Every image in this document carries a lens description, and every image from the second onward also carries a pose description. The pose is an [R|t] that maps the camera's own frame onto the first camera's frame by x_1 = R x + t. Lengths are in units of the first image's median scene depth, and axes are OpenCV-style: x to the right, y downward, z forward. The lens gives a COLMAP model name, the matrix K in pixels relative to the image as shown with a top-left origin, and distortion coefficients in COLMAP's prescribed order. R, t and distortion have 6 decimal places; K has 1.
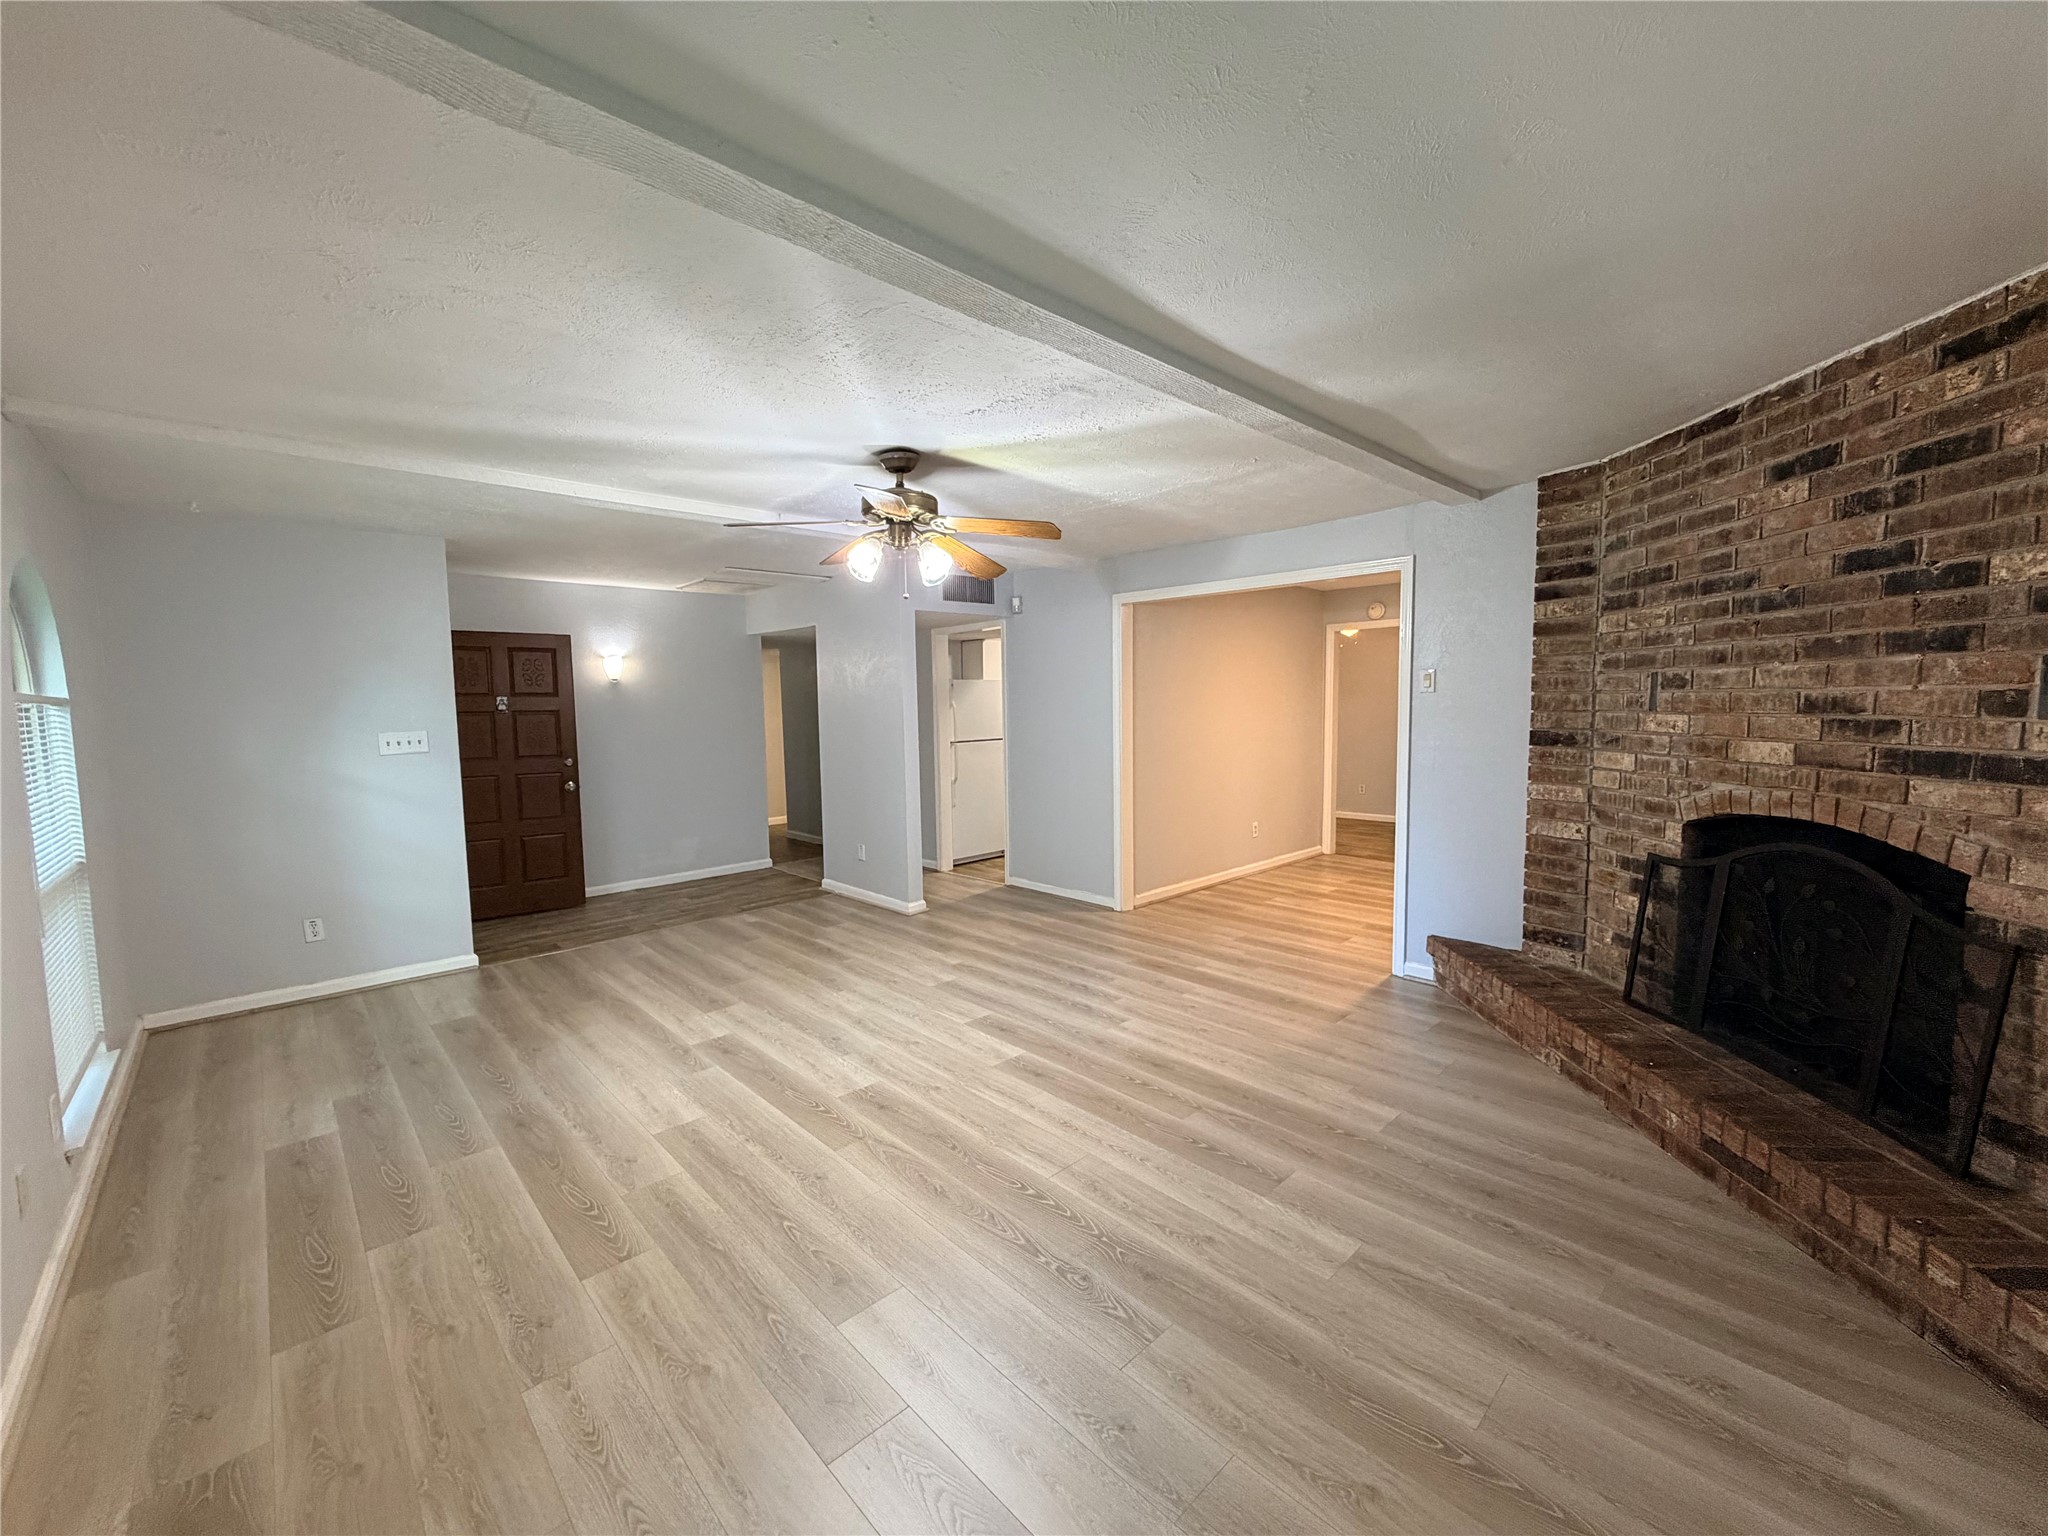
lens RADIAL K [[817.7, 0, 1026.2], [0, 817.7, 773.2], [0, 0, 1]] dist [-0.000828, 0.000478]
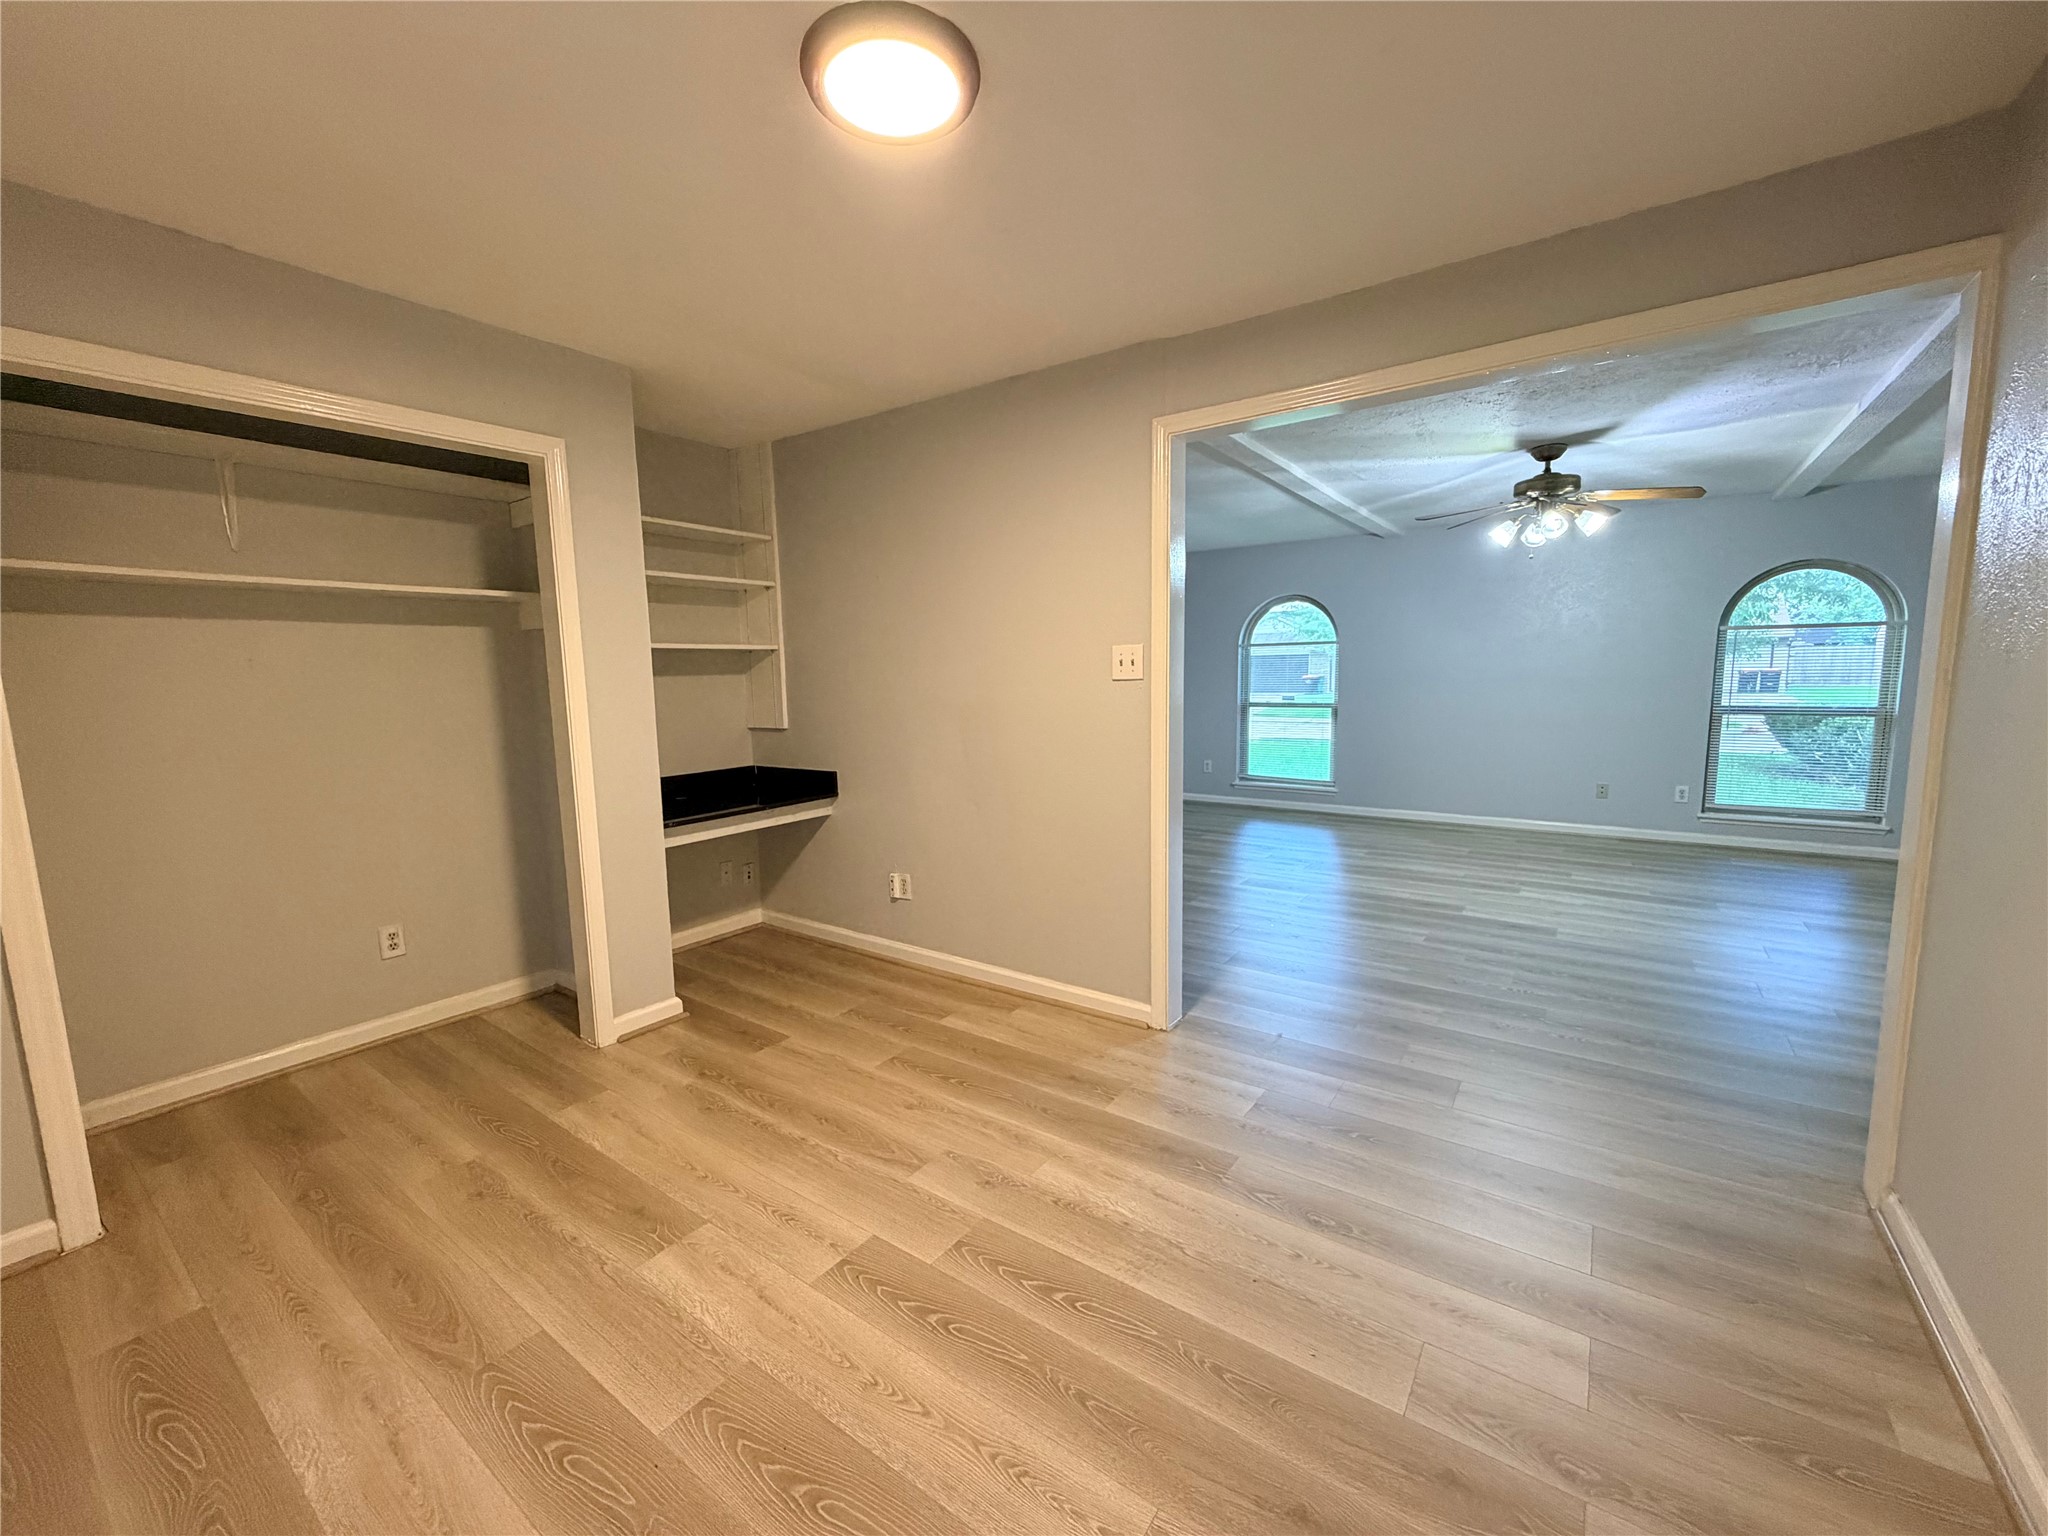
lens RADIAL K [[817.7, 0, 1012.8], [0, 817.7, 771.1], [0, 0, 1]] dist [-0.000828, 0.000478]
pose [[-0.982333, 0.051008, -0.180055, 0.813341], [0.014009, 0.979481, 0.201048, -0.126006], [0.186616, 0.194974, -0.962891, 1.855358]]
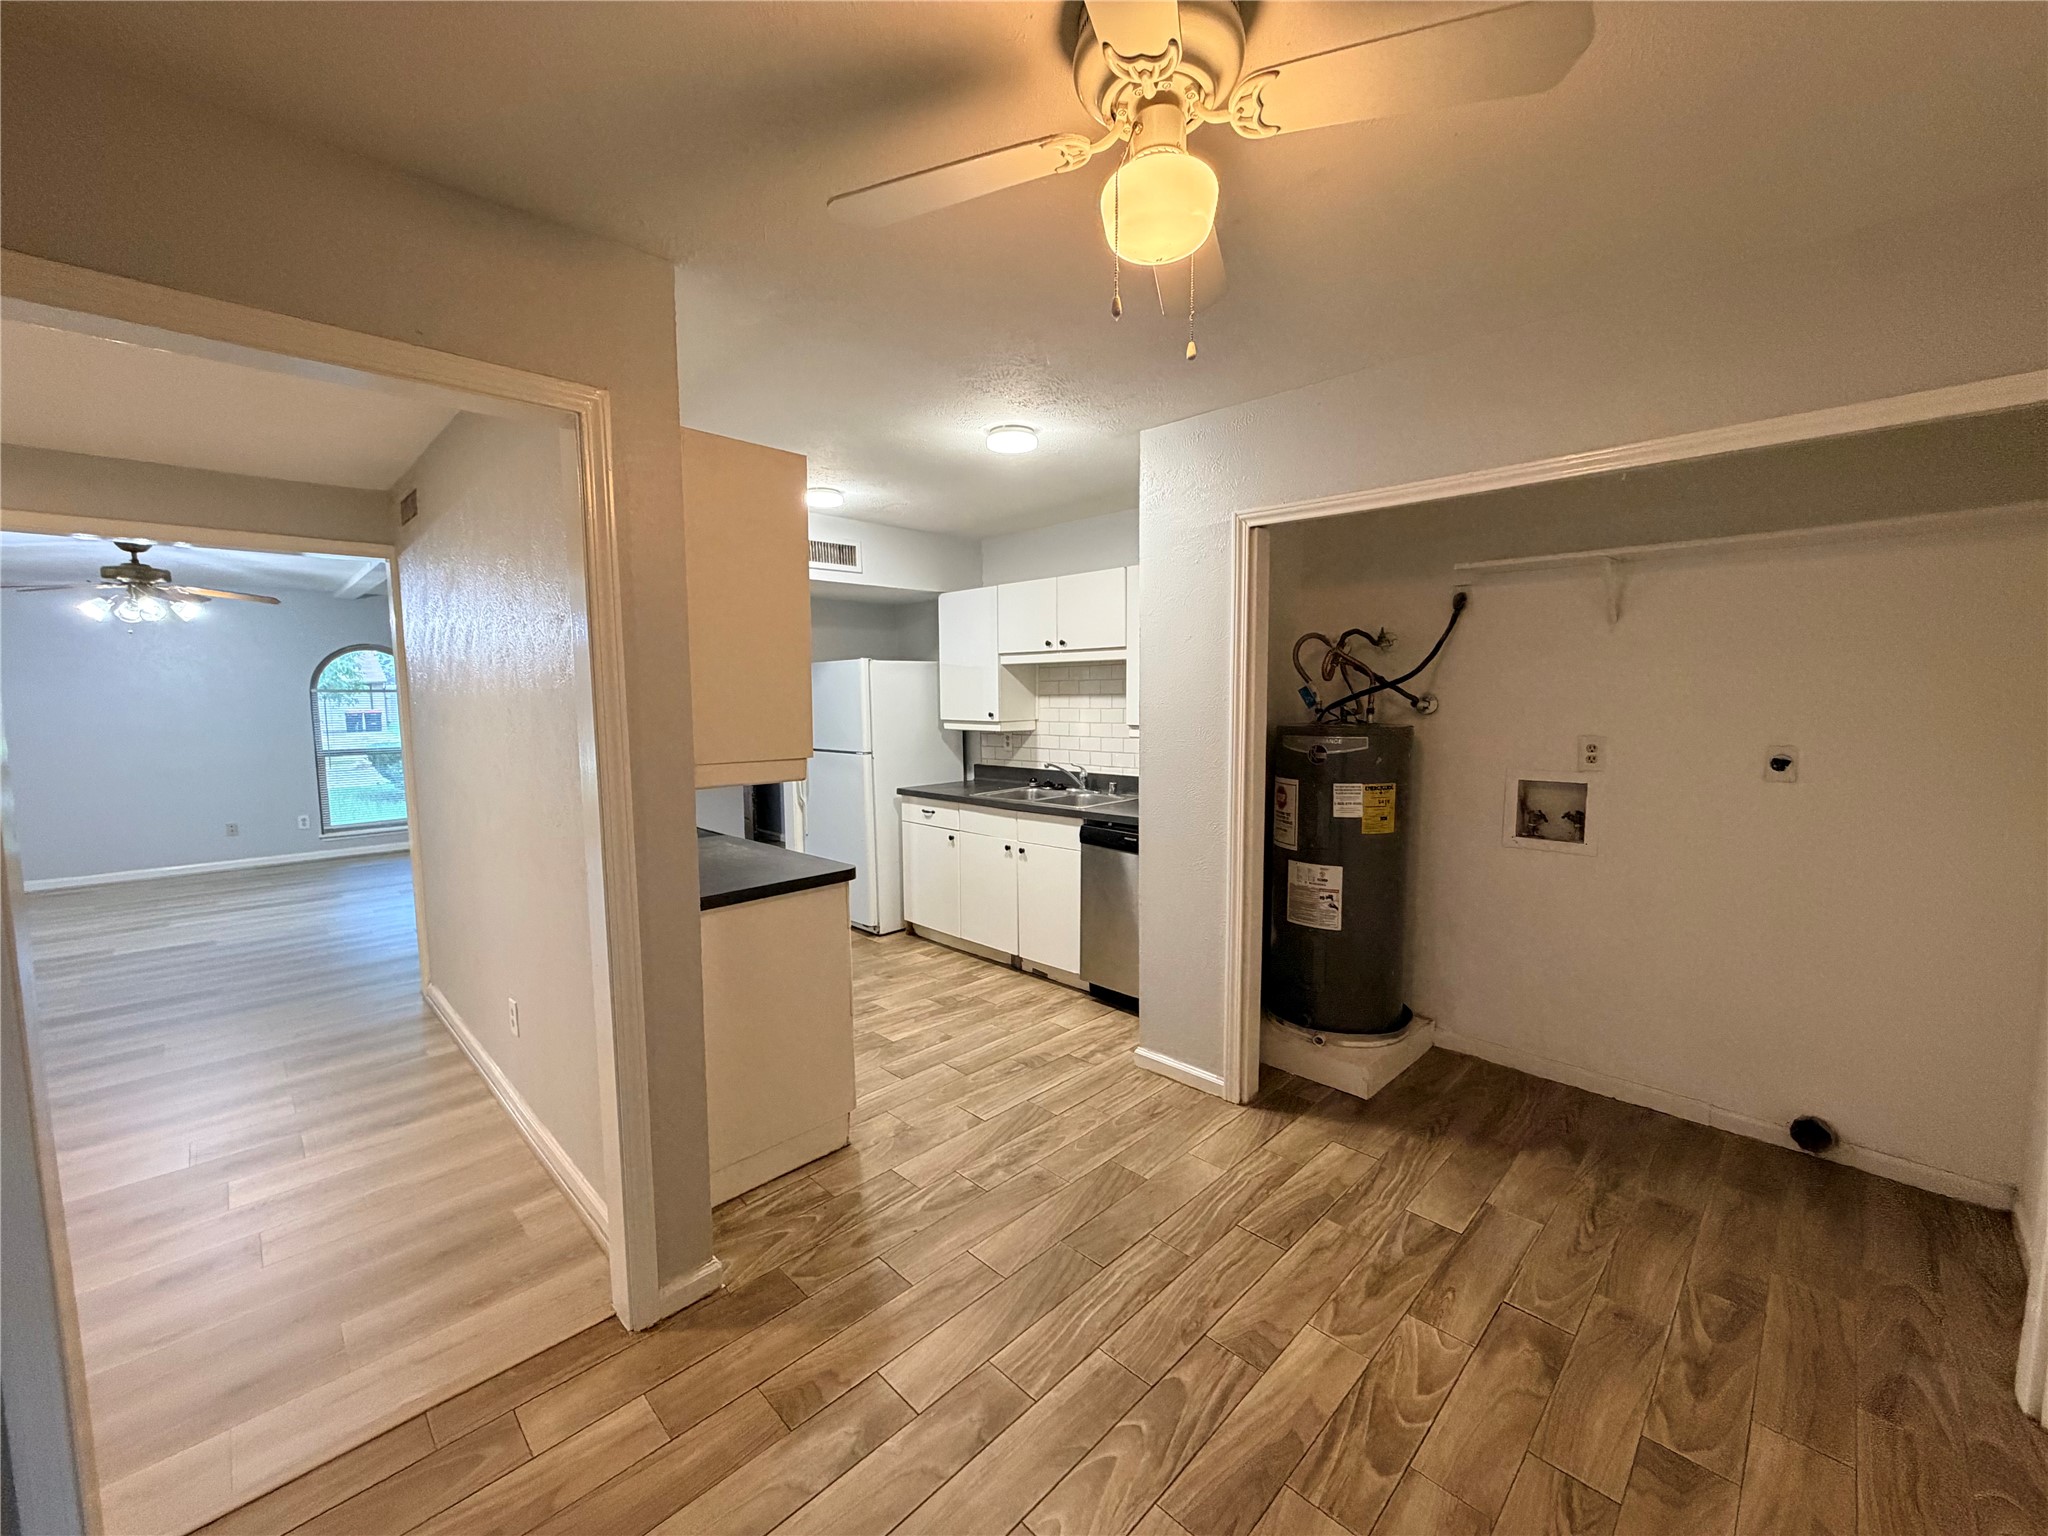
lens RADIAL K [[817.7, 0, 1017.6], [0, 817.7, 768.0], [0, 0, 1]] dist [-0.000828, 0.000478]
pose [[0.023148, 0.103177, -0.994394, 1.251332], [-0.072207, 0.992235, 0.101272, -0.201862], [0.997121, 0.069458, 0.030418, 2.235335]]
